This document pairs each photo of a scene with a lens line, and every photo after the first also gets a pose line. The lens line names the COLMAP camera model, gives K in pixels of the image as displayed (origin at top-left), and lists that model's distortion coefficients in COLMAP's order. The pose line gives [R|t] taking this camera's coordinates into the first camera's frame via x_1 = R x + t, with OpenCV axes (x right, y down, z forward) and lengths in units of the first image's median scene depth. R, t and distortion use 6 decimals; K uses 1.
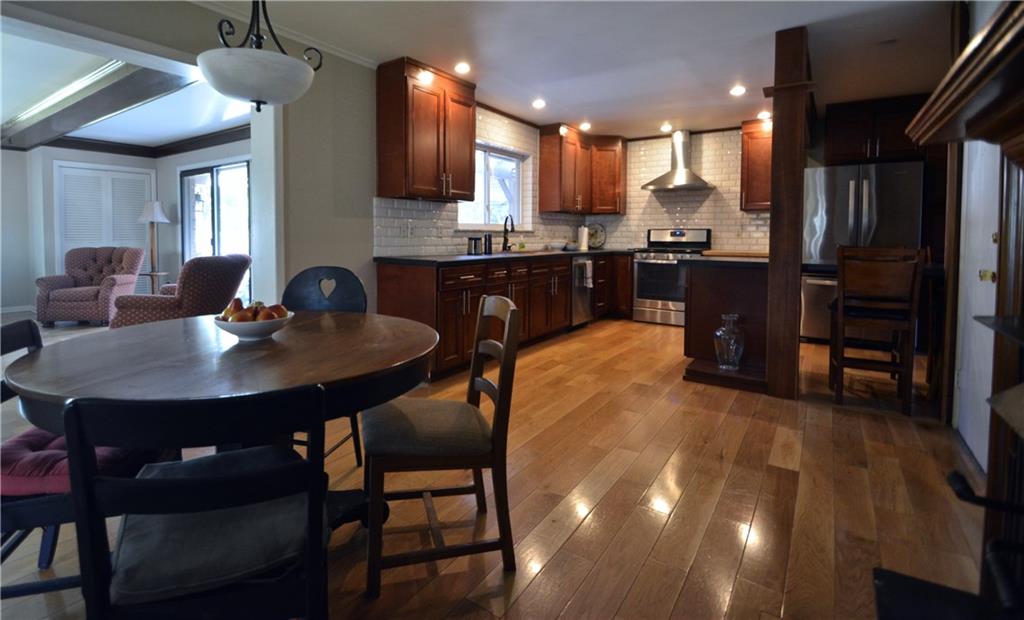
lens RADIAL K [[482.0, 0, 459.0], [0, 482.0, 251.3], [0, 0, 1]] dist [0.005330, 0.000061]
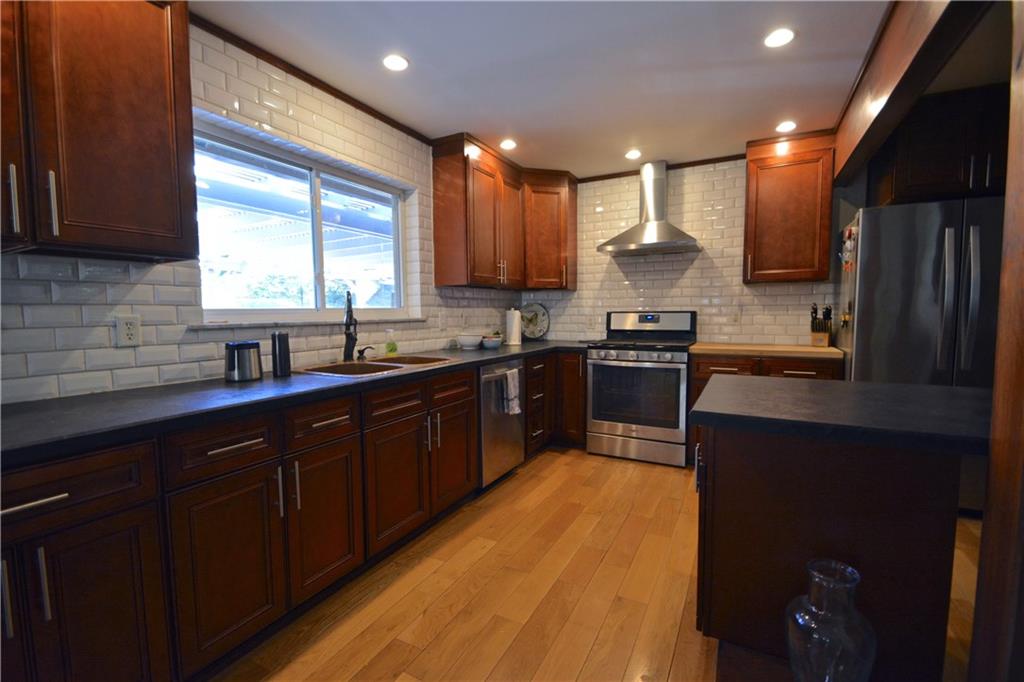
lens RADIAL K [[463.5, 0, 503.0], [0, 463.5, 341.1], [0, 0, 1]] dist [-0.001971, 0.000037]
pose [[0.987543, -0.021609, 0.155857, 0.156392], [0.016941, 0.999369, 0.031219, -0.029669], [-0.156434, -0.028190, 0.987286, 0.409120]]
